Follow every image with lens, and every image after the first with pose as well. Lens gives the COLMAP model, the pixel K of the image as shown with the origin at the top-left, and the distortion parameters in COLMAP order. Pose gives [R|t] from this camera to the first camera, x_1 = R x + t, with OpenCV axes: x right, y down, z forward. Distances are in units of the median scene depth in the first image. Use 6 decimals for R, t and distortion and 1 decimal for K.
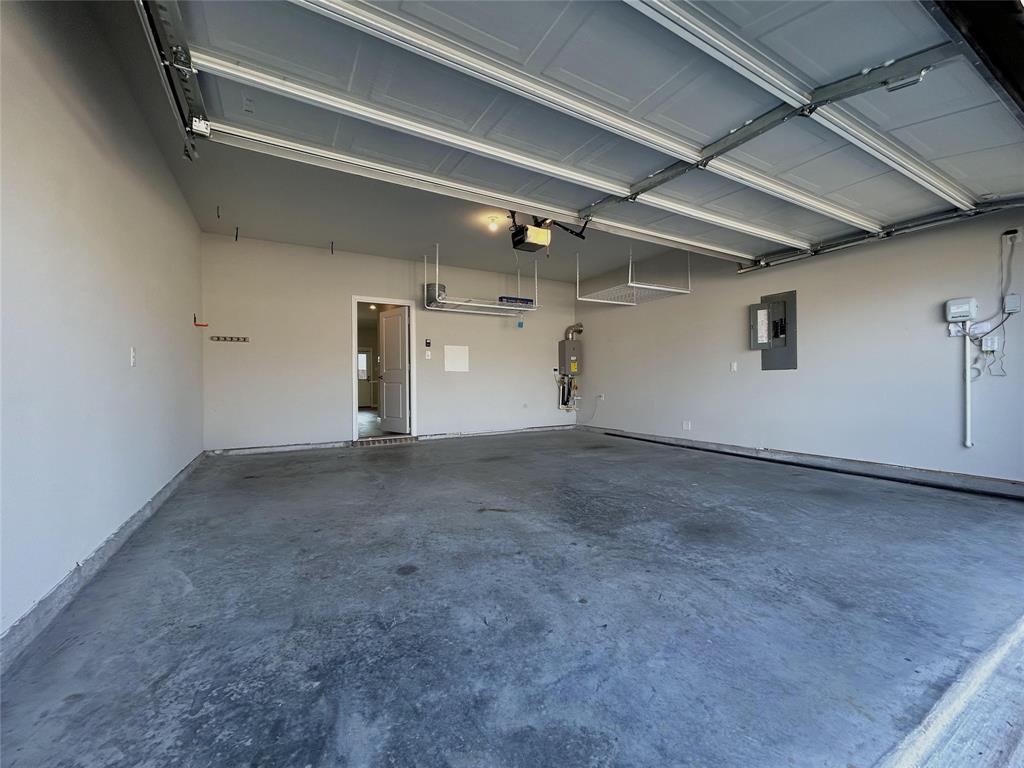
lens RADIAL K [[412.7, 0, 514.2], [0, 412.7, 380.3], [0, 0, 1]] dist [0.000235, -0.000269]
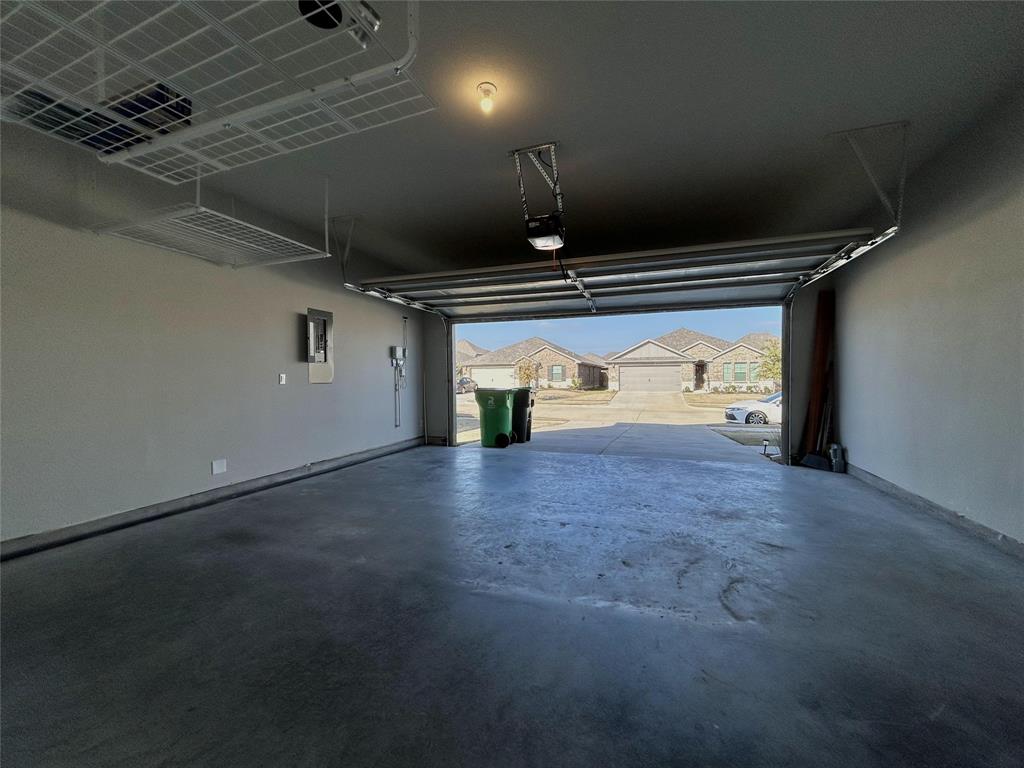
lens RADIAL K [[412.7, 0, 509.5], [0, 412.7, 385.5], [0, 0, 1]] dist [0.000235, -0.000269]
pose [[-0.629839, 0.002326, 0.776722, -0.454637], [0.010998, 0.999922, 0.005924, -0.020887], [-0.776648, 0.012274, -0.629816, 1.253335]]
